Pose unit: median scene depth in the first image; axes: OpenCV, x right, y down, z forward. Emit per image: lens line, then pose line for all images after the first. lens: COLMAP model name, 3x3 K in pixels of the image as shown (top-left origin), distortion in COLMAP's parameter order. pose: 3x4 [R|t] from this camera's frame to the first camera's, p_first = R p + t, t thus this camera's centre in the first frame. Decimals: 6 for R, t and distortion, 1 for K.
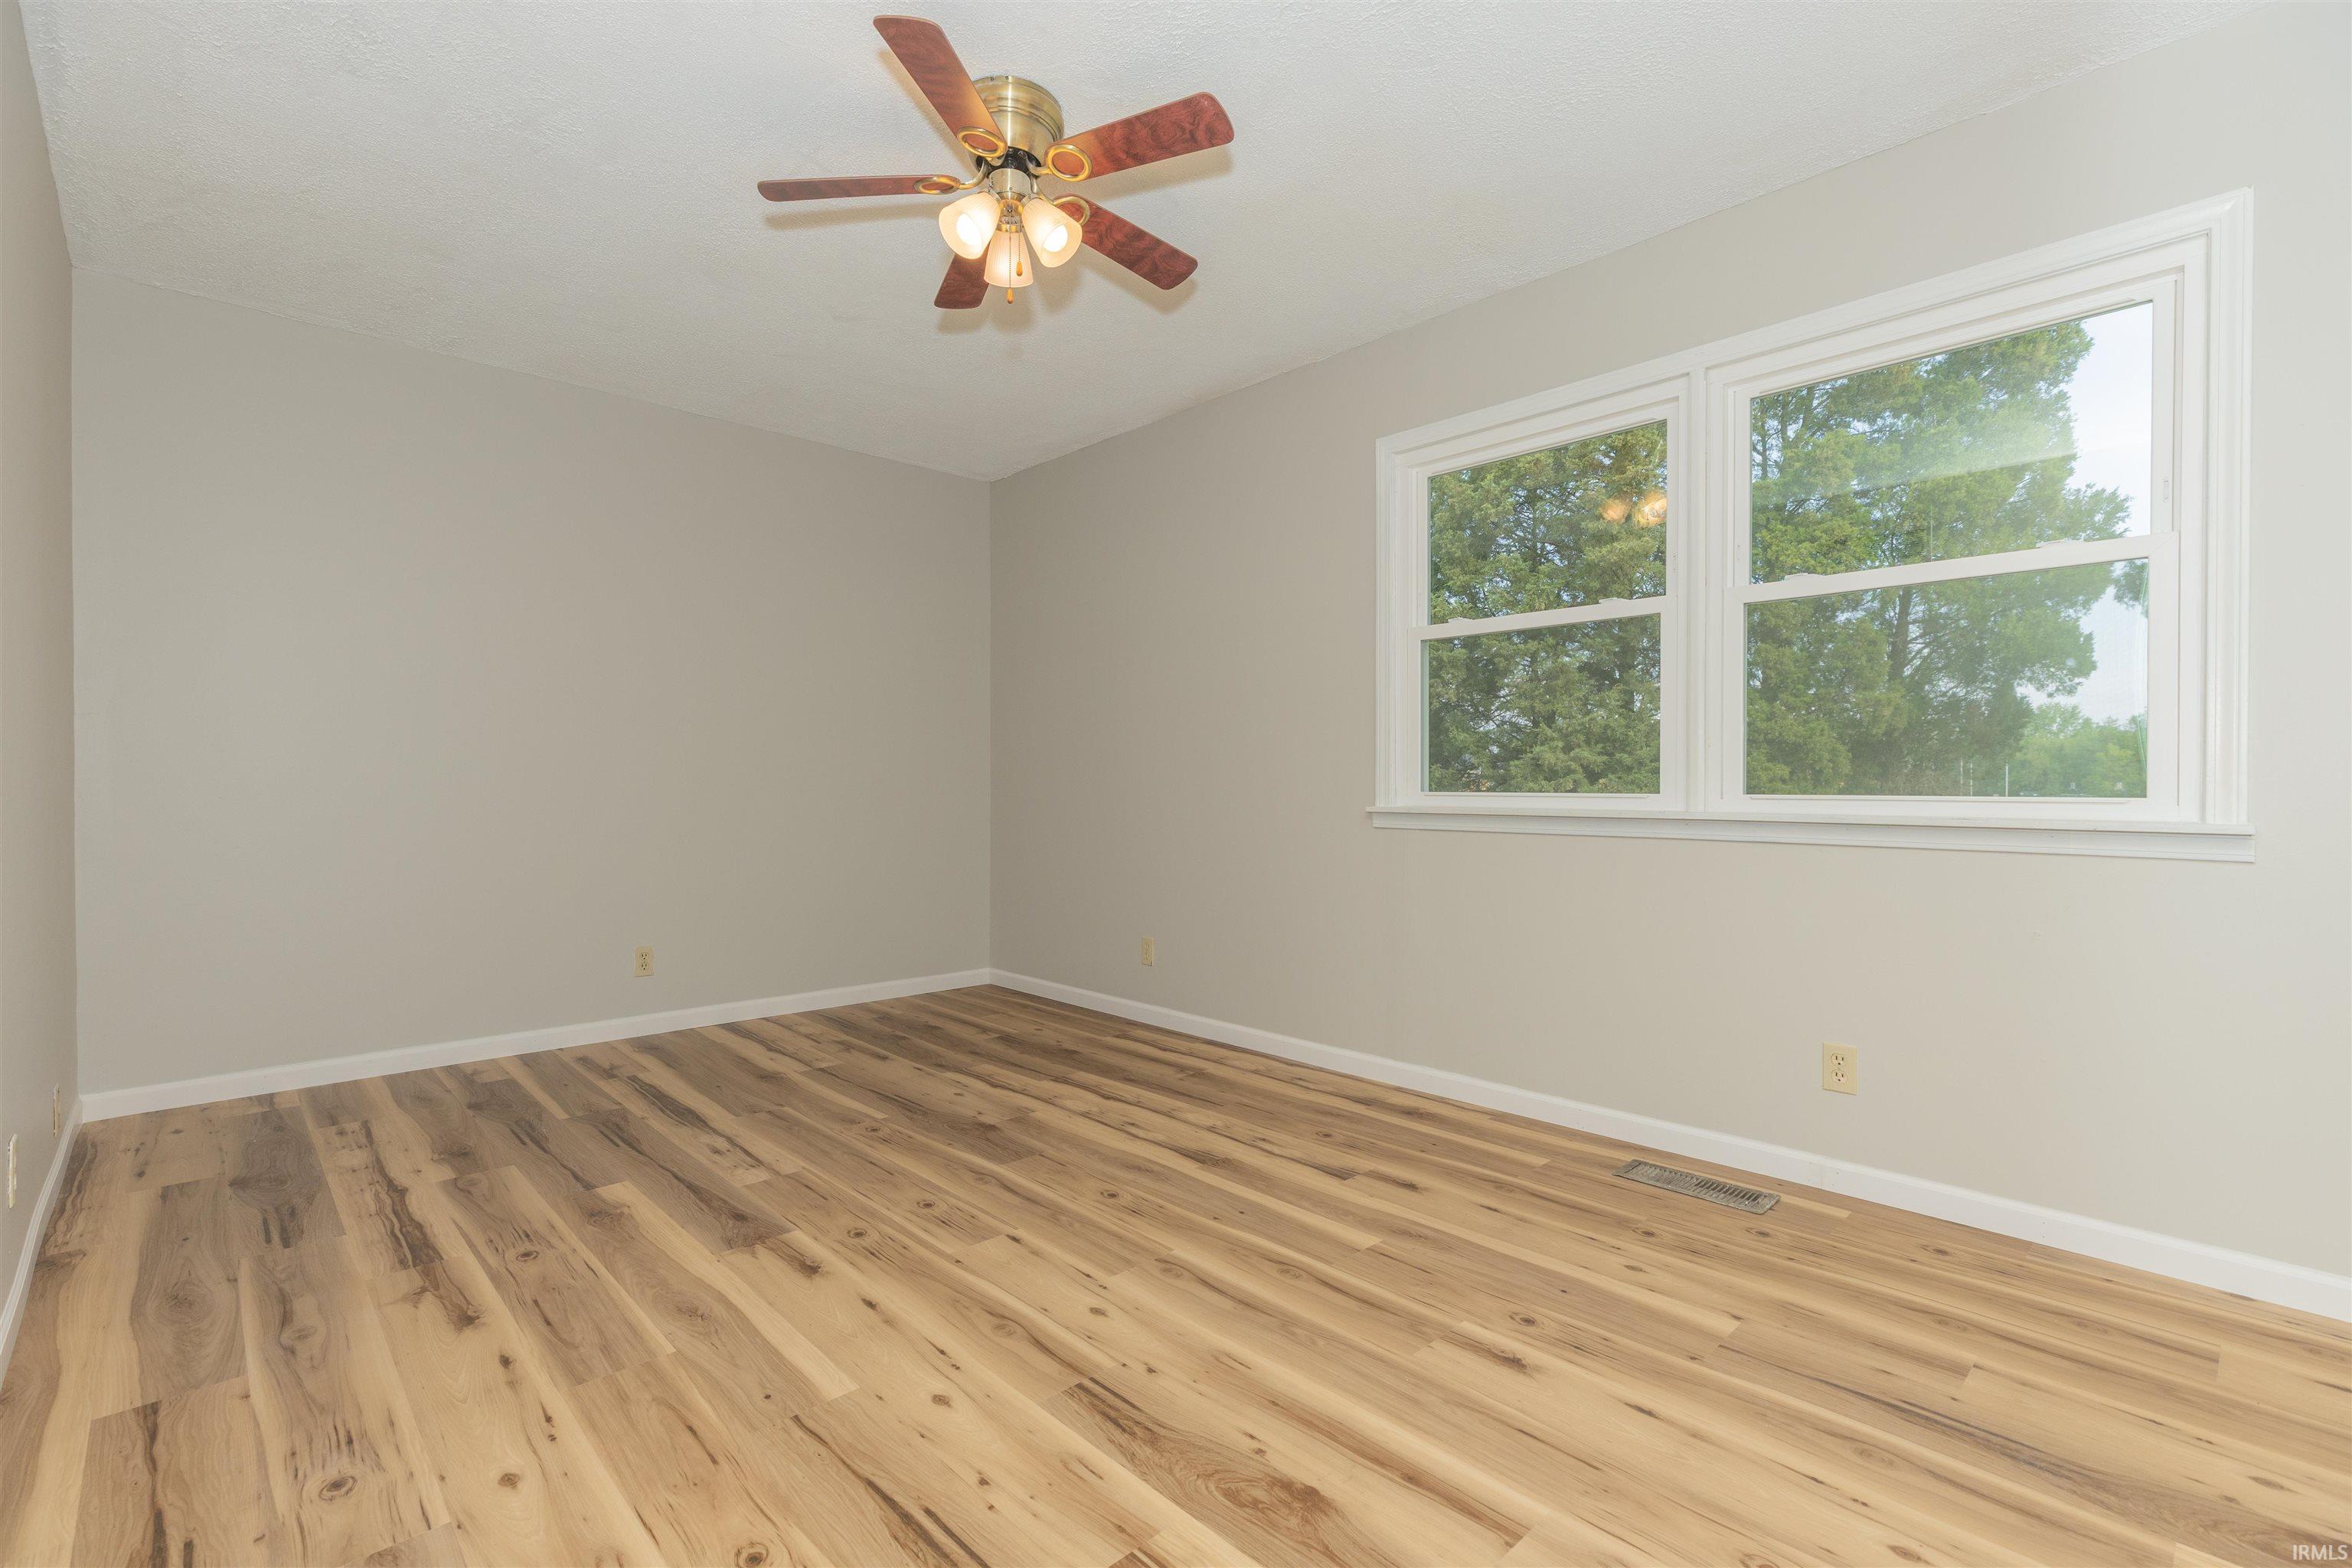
lens RADIAL K [[1048.7, 0, 1171.4], [0, 1048.7, 780.4], [0, 0, 1]] dist [0.007025, -0.000207]
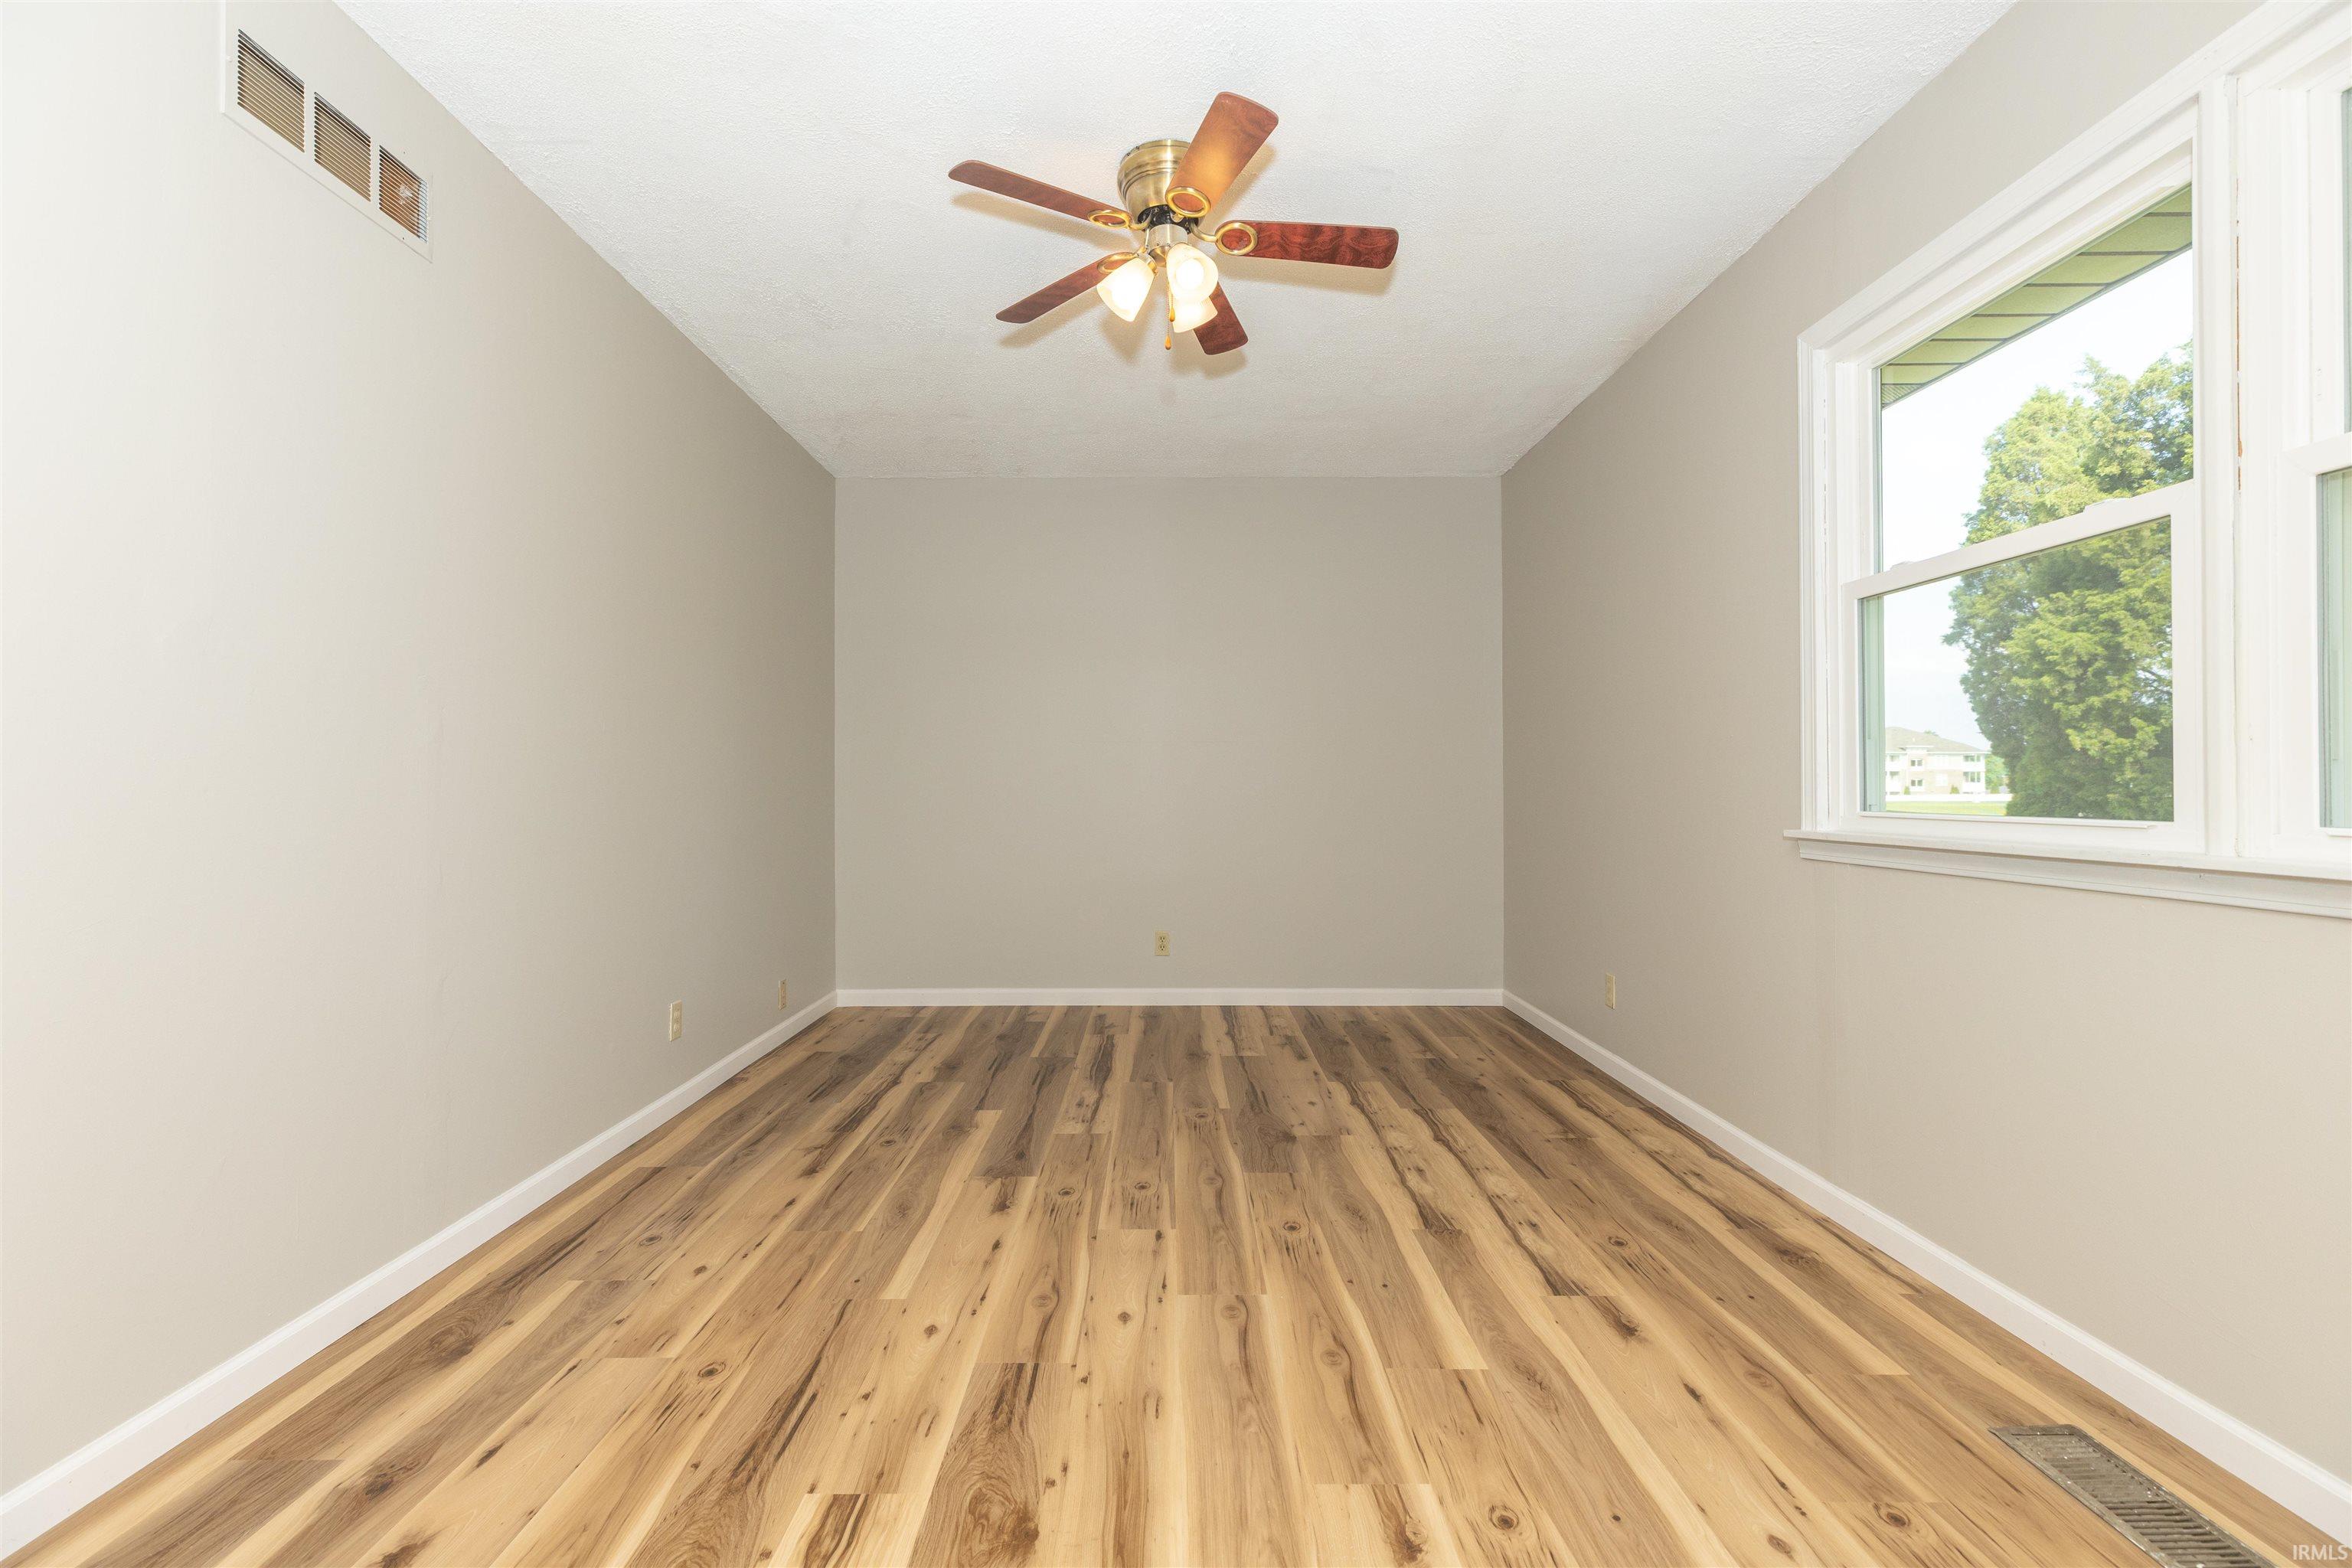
lens RADIAL K [[1048.7, 0, 1171.3], [0, 1048.7, 773.3], [0, 0, 1]] dist [0.007025, -0.000207]
pose [[0.729438, -0.012219, -0.683937, 0.568049], [0.005624, 0.999914, -0.011866, -0.014035], [0.684023, 0.004809, 0.729444, 0.231047]]
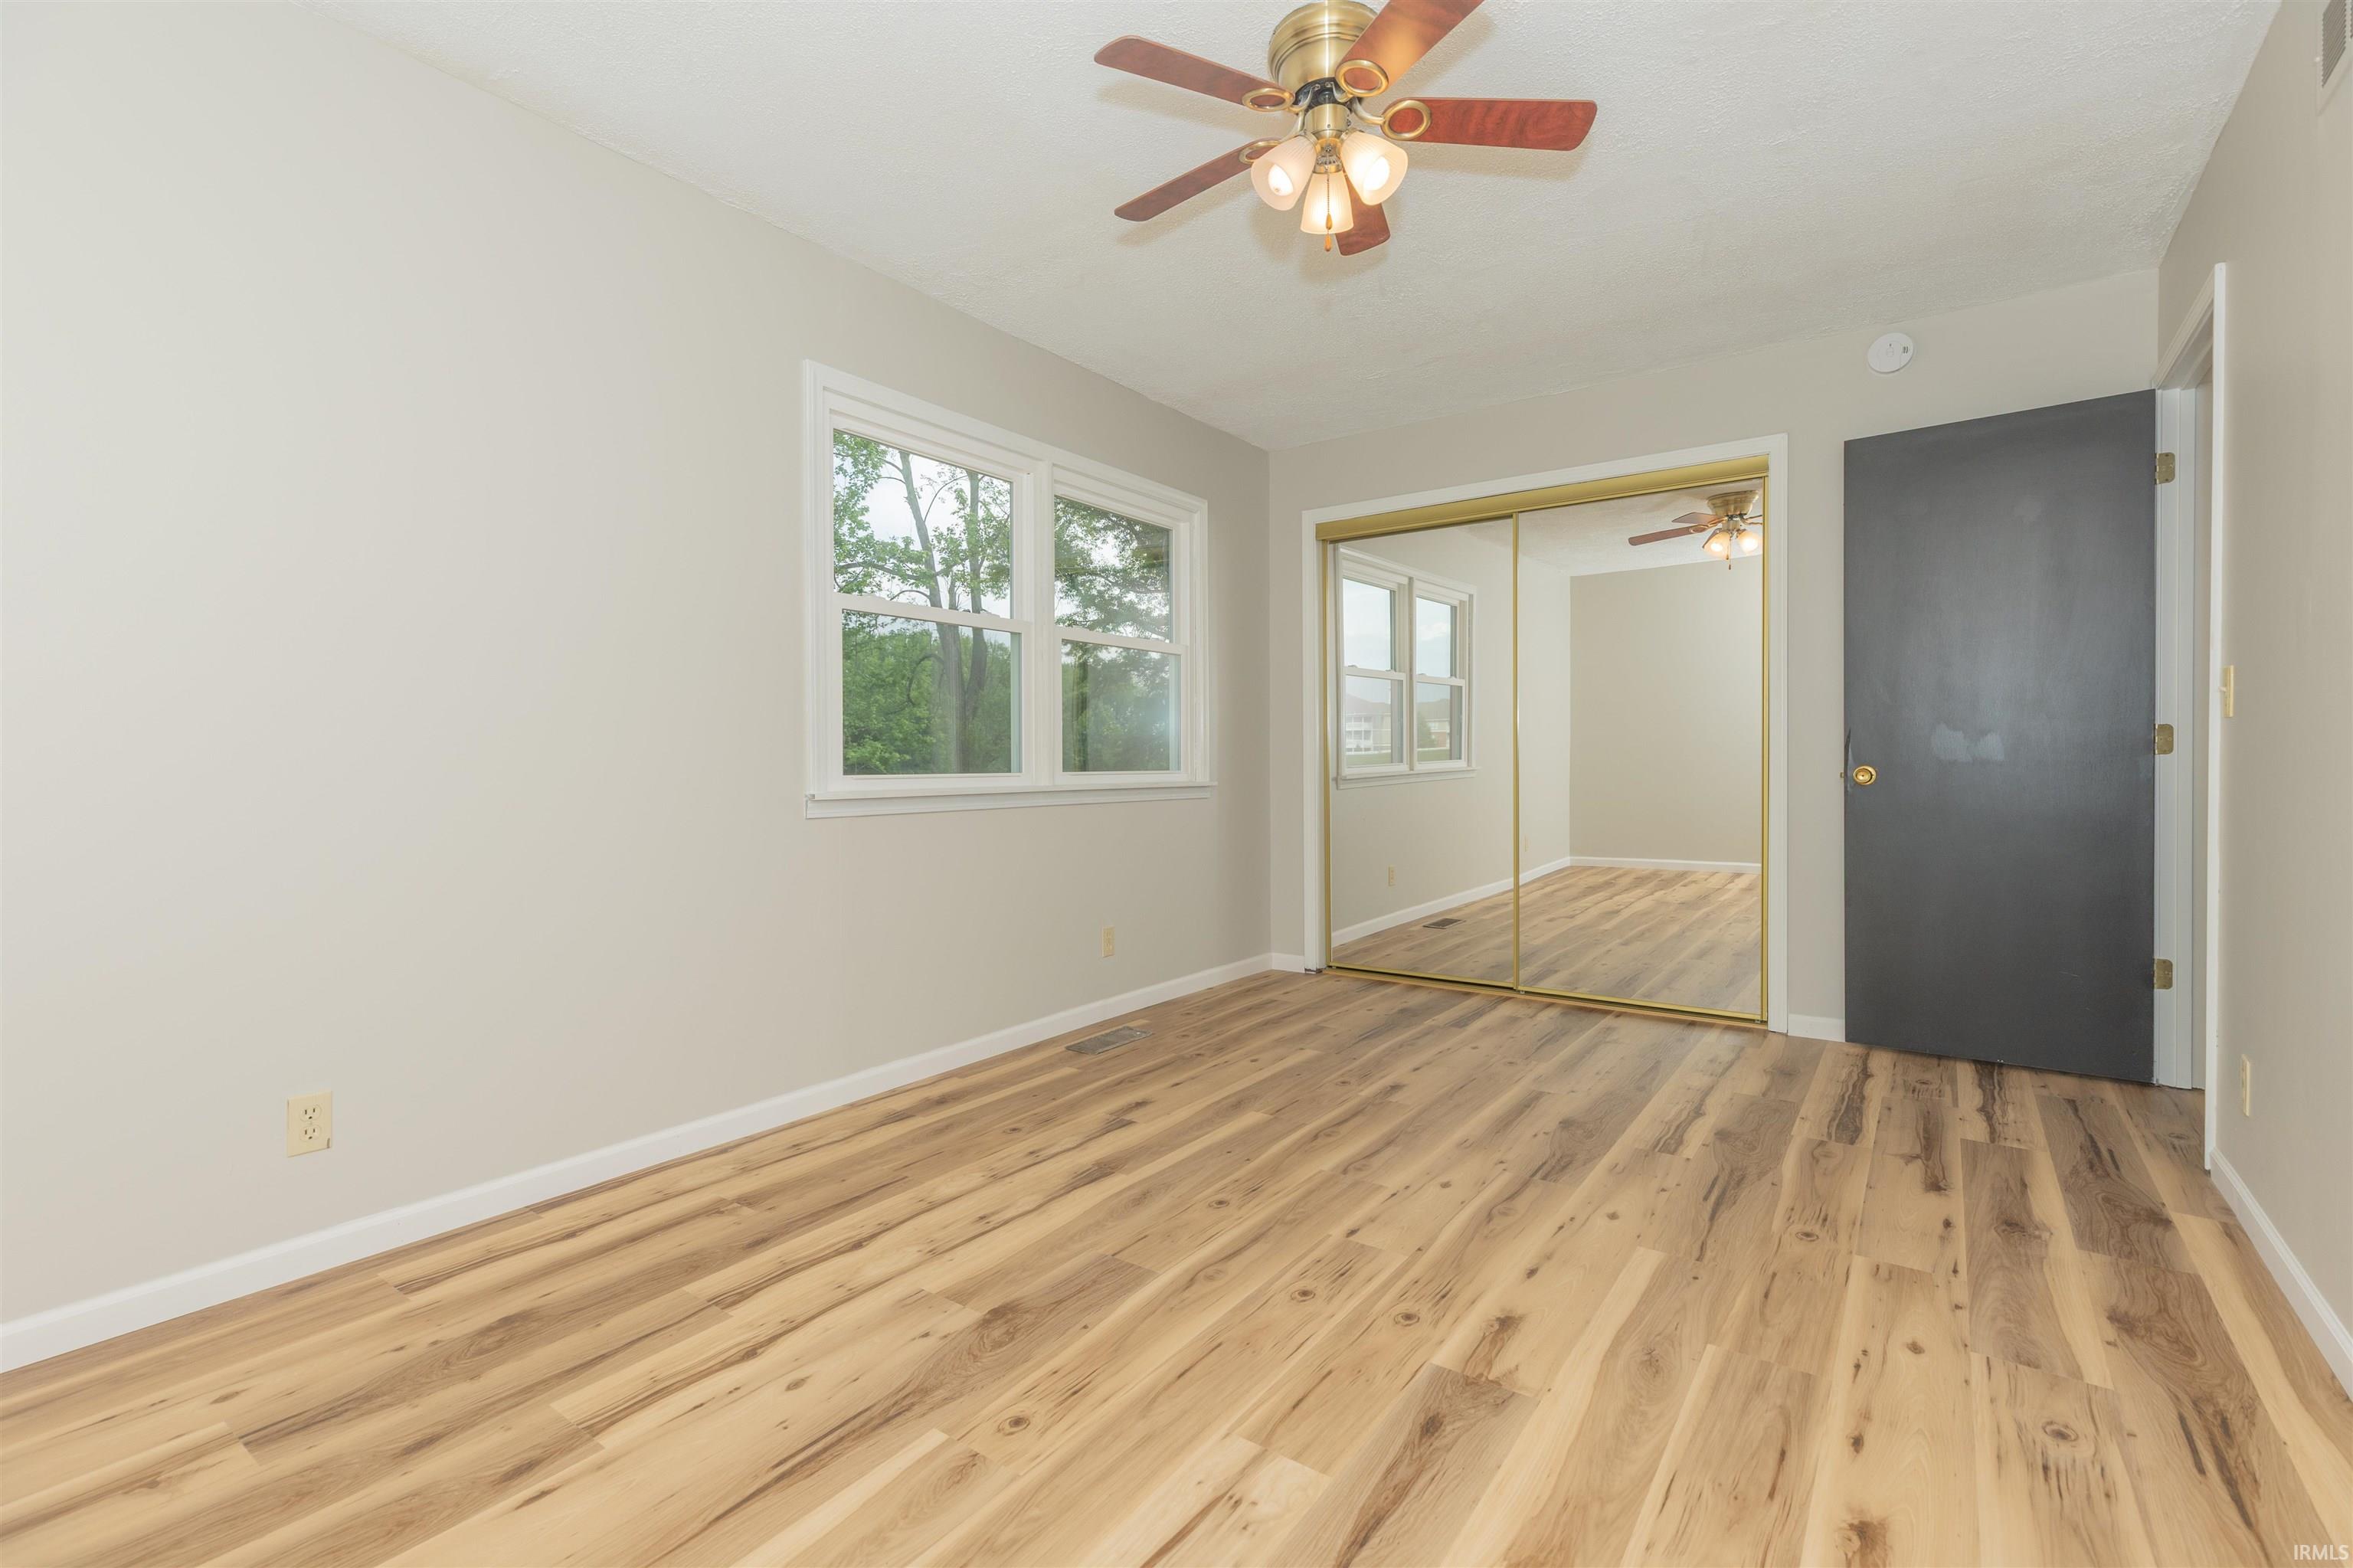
lens RADIAL K [[1049.1, 0, 1176.5], [0, 1049.1, 772.2], [0, 0, 1]] dist [0.007025, -0.000207]
pose [[-0.185145, -0.011064, 0.982649, -1.045757], [-0.000881, 0.999938, 0.011093, -0.003508], [-0.982711, 0.001188, -0.185143, 1.302325]]
